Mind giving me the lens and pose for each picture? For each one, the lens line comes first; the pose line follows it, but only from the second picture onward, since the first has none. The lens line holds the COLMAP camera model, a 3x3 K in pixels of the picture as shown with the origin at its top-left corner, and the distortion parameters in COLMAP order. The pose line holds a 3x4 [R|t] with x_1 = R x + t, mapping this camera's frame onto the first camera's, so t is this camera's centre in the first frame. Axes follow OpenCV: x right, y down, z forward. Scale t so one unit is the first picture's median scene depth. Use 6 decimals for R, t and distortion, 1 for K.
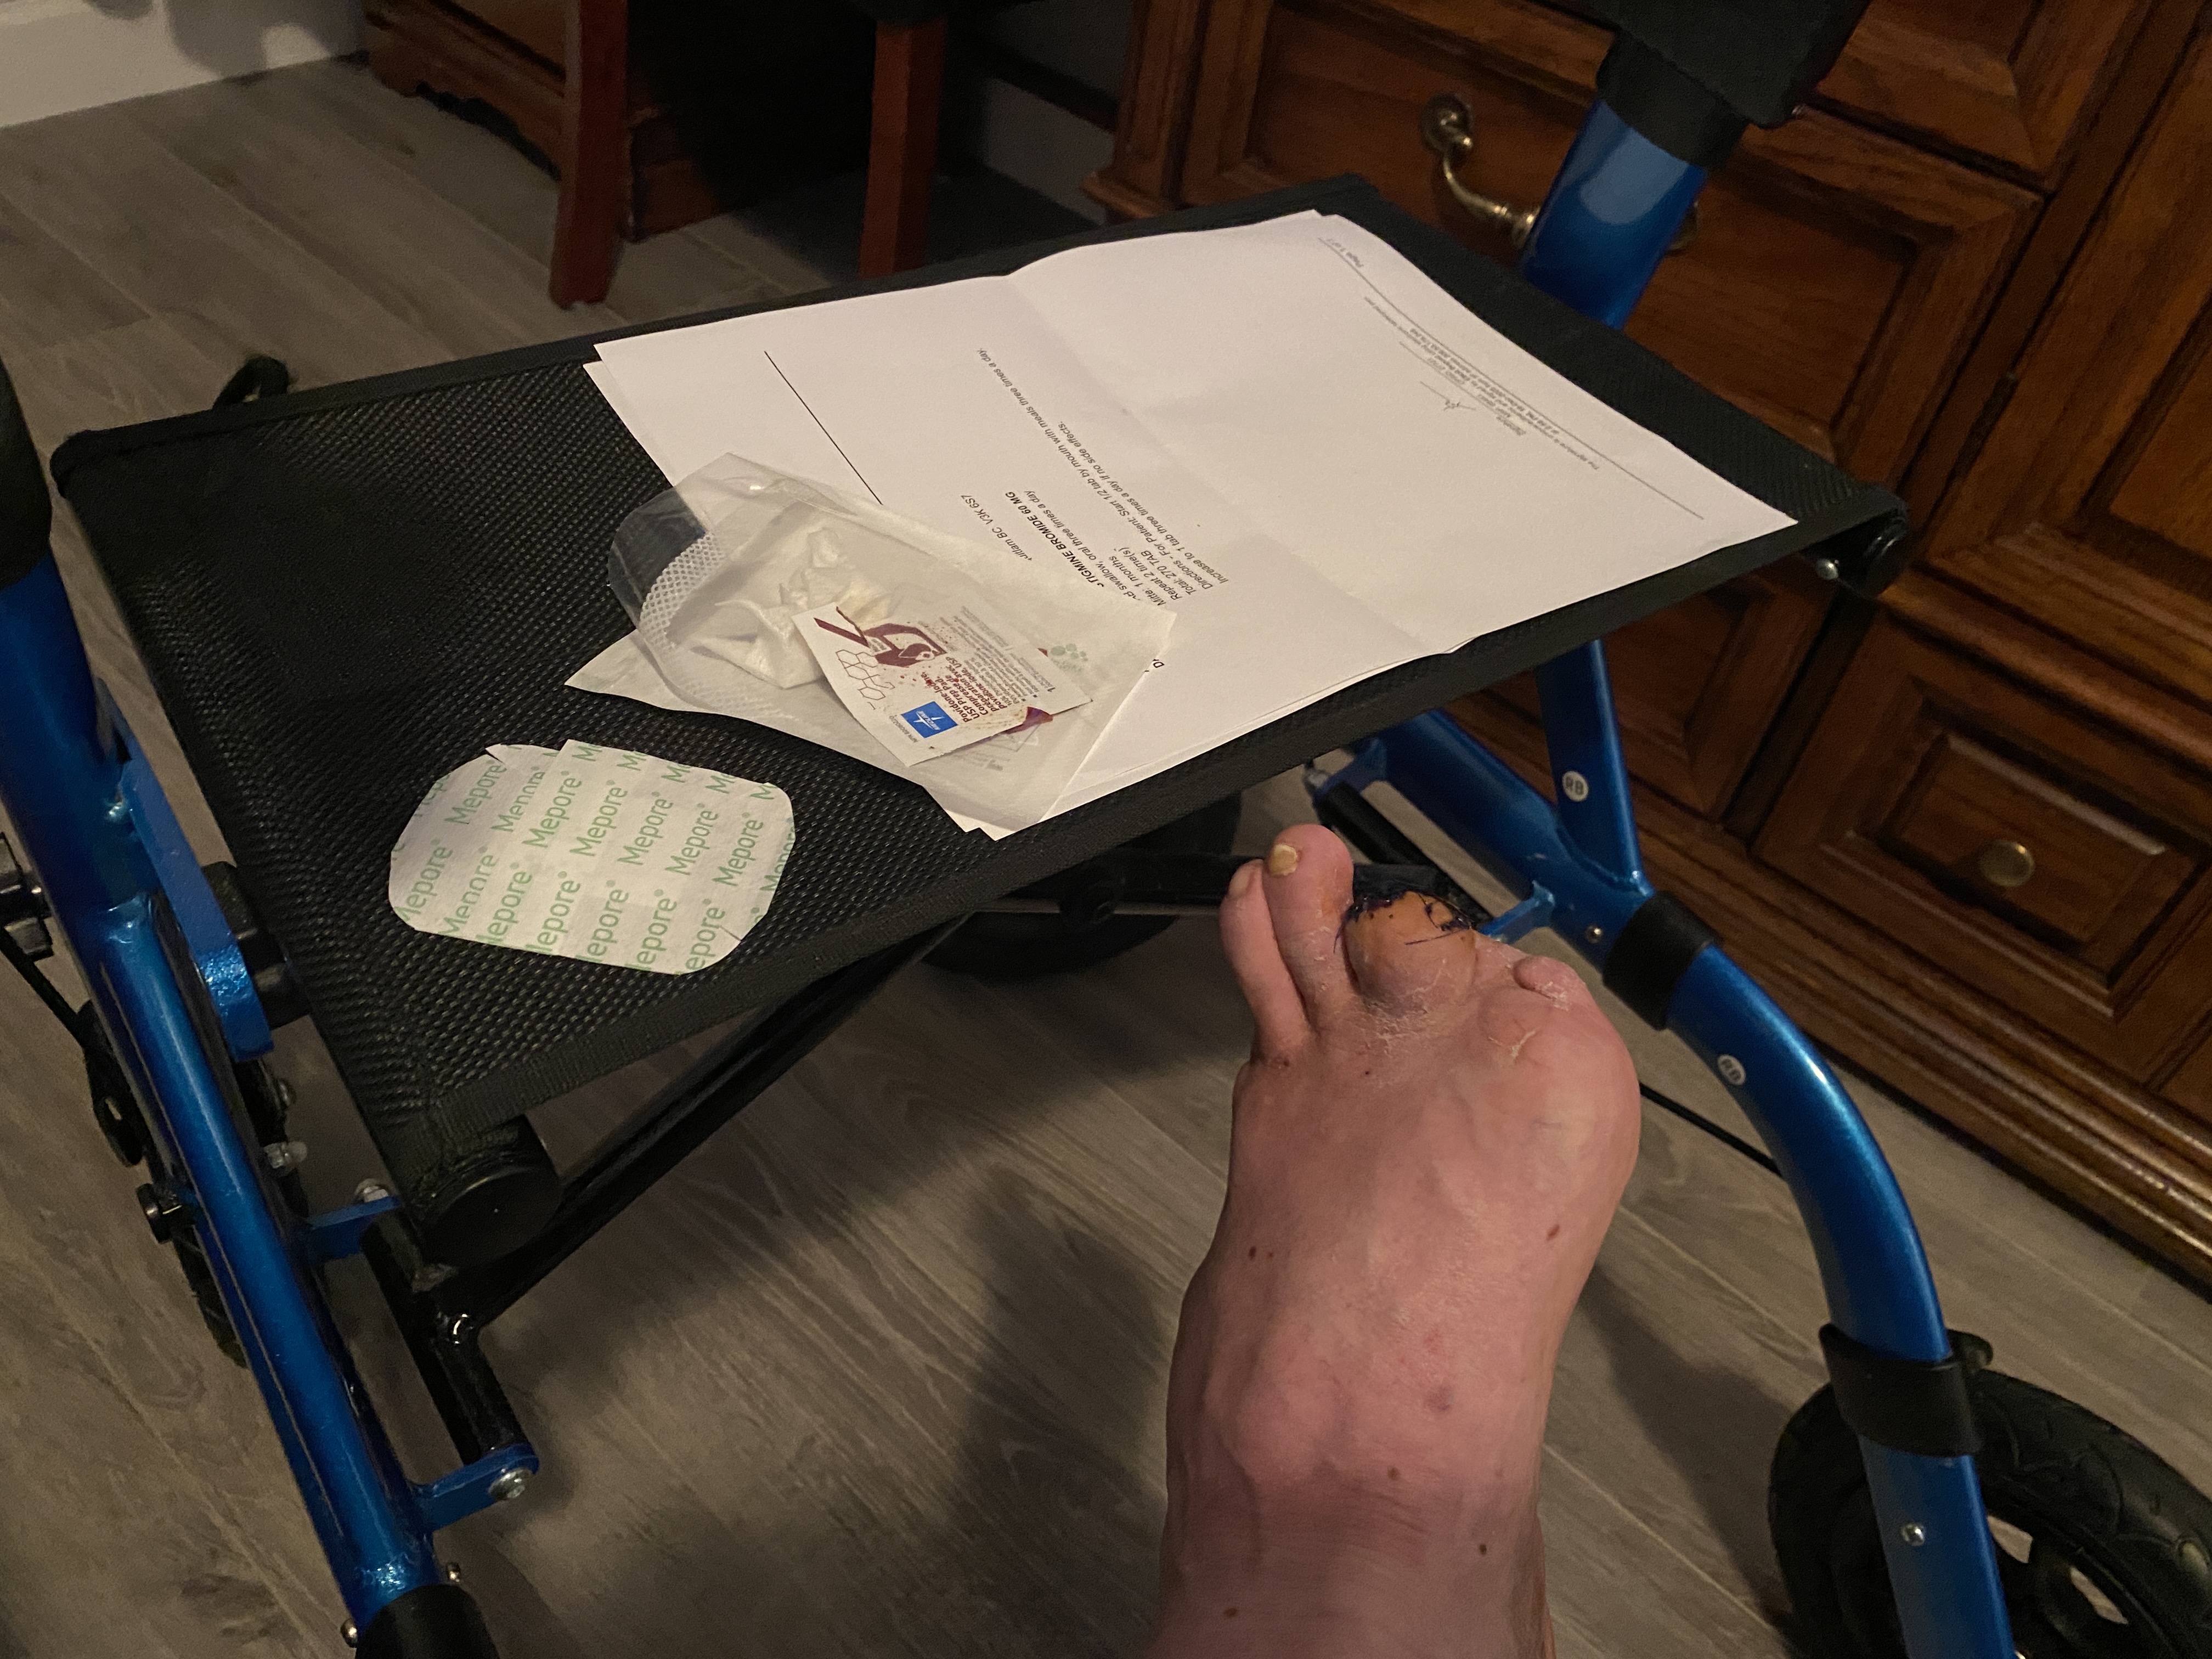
lens RADIAL K [[1686.5, 0, 1106.3], [0, 1686.5, 836.7], [0, 0, 1]] dist [0.024514, -0.034098]
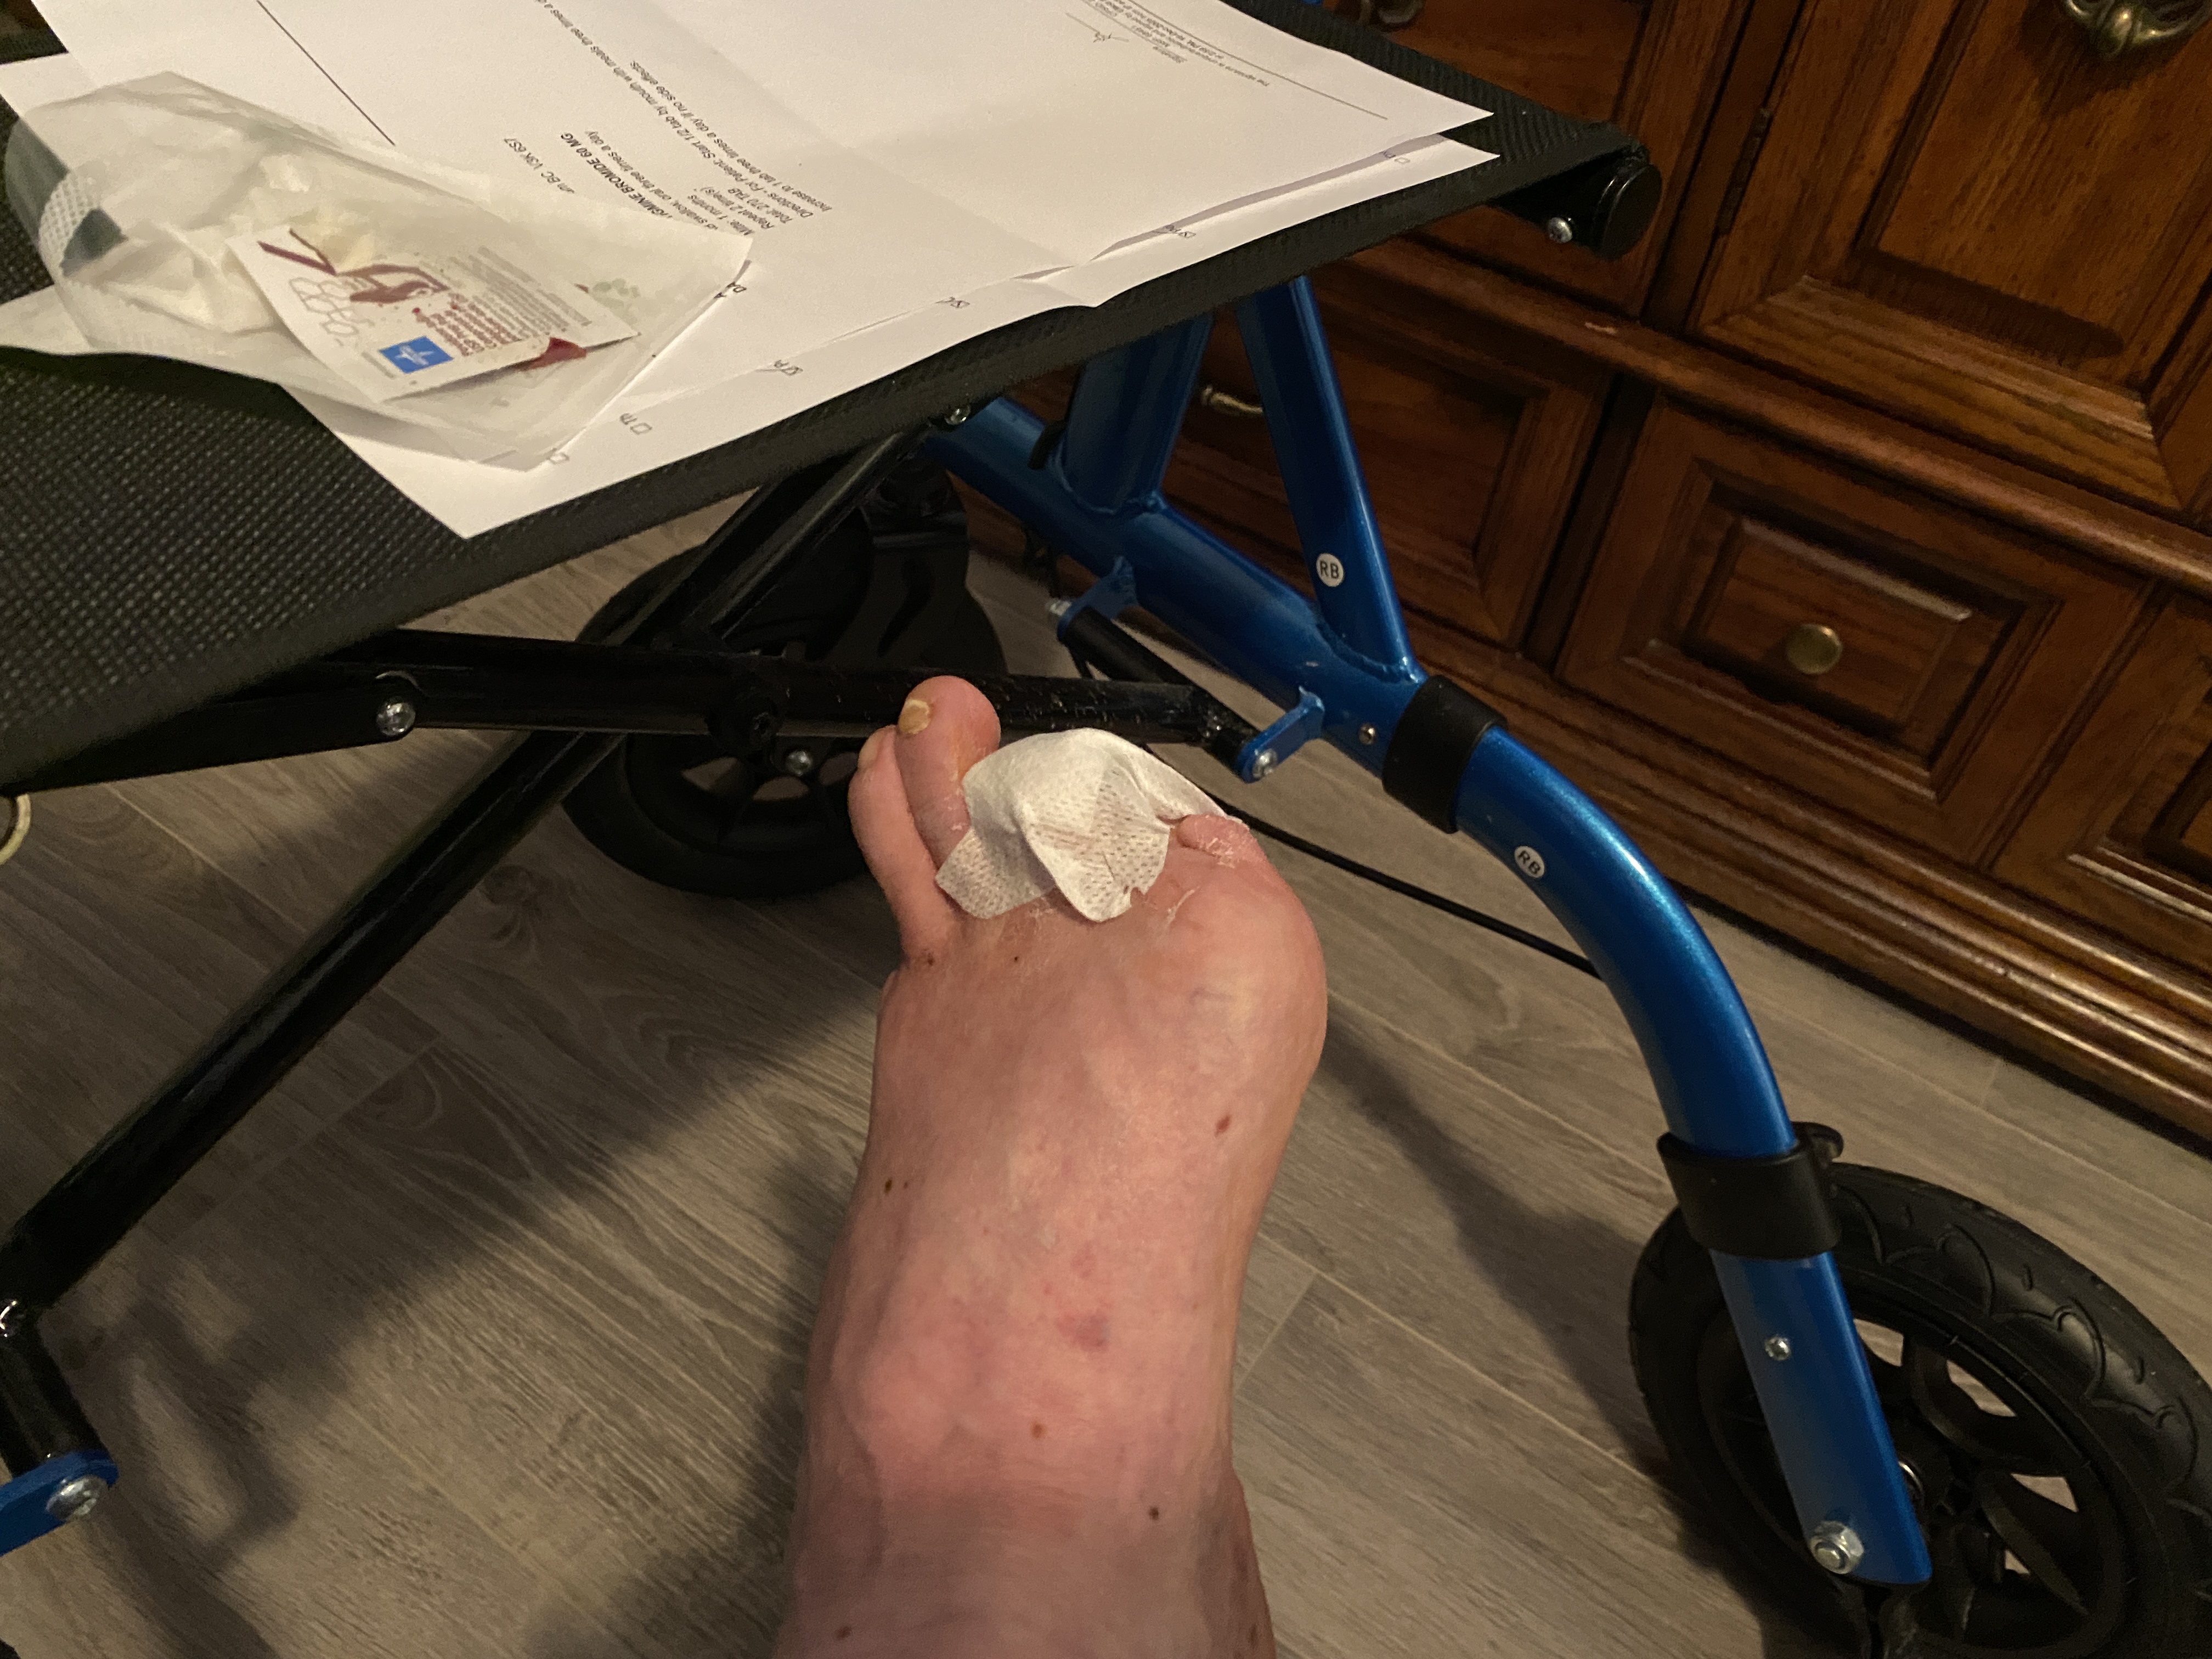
lens RADIAL K [[1686.5, 0, 1089.0], [0, 1686.5, 844.6], [0, 0, 1]] dist [0.024514, -0.034098]
pose [[0.991263, -0.110856, 0.071469, 0.058392], [0.109128, 0.993643, 0.027660, 0.060130], [-0.074081, -0.019619, 0.997059, 0.098154]]
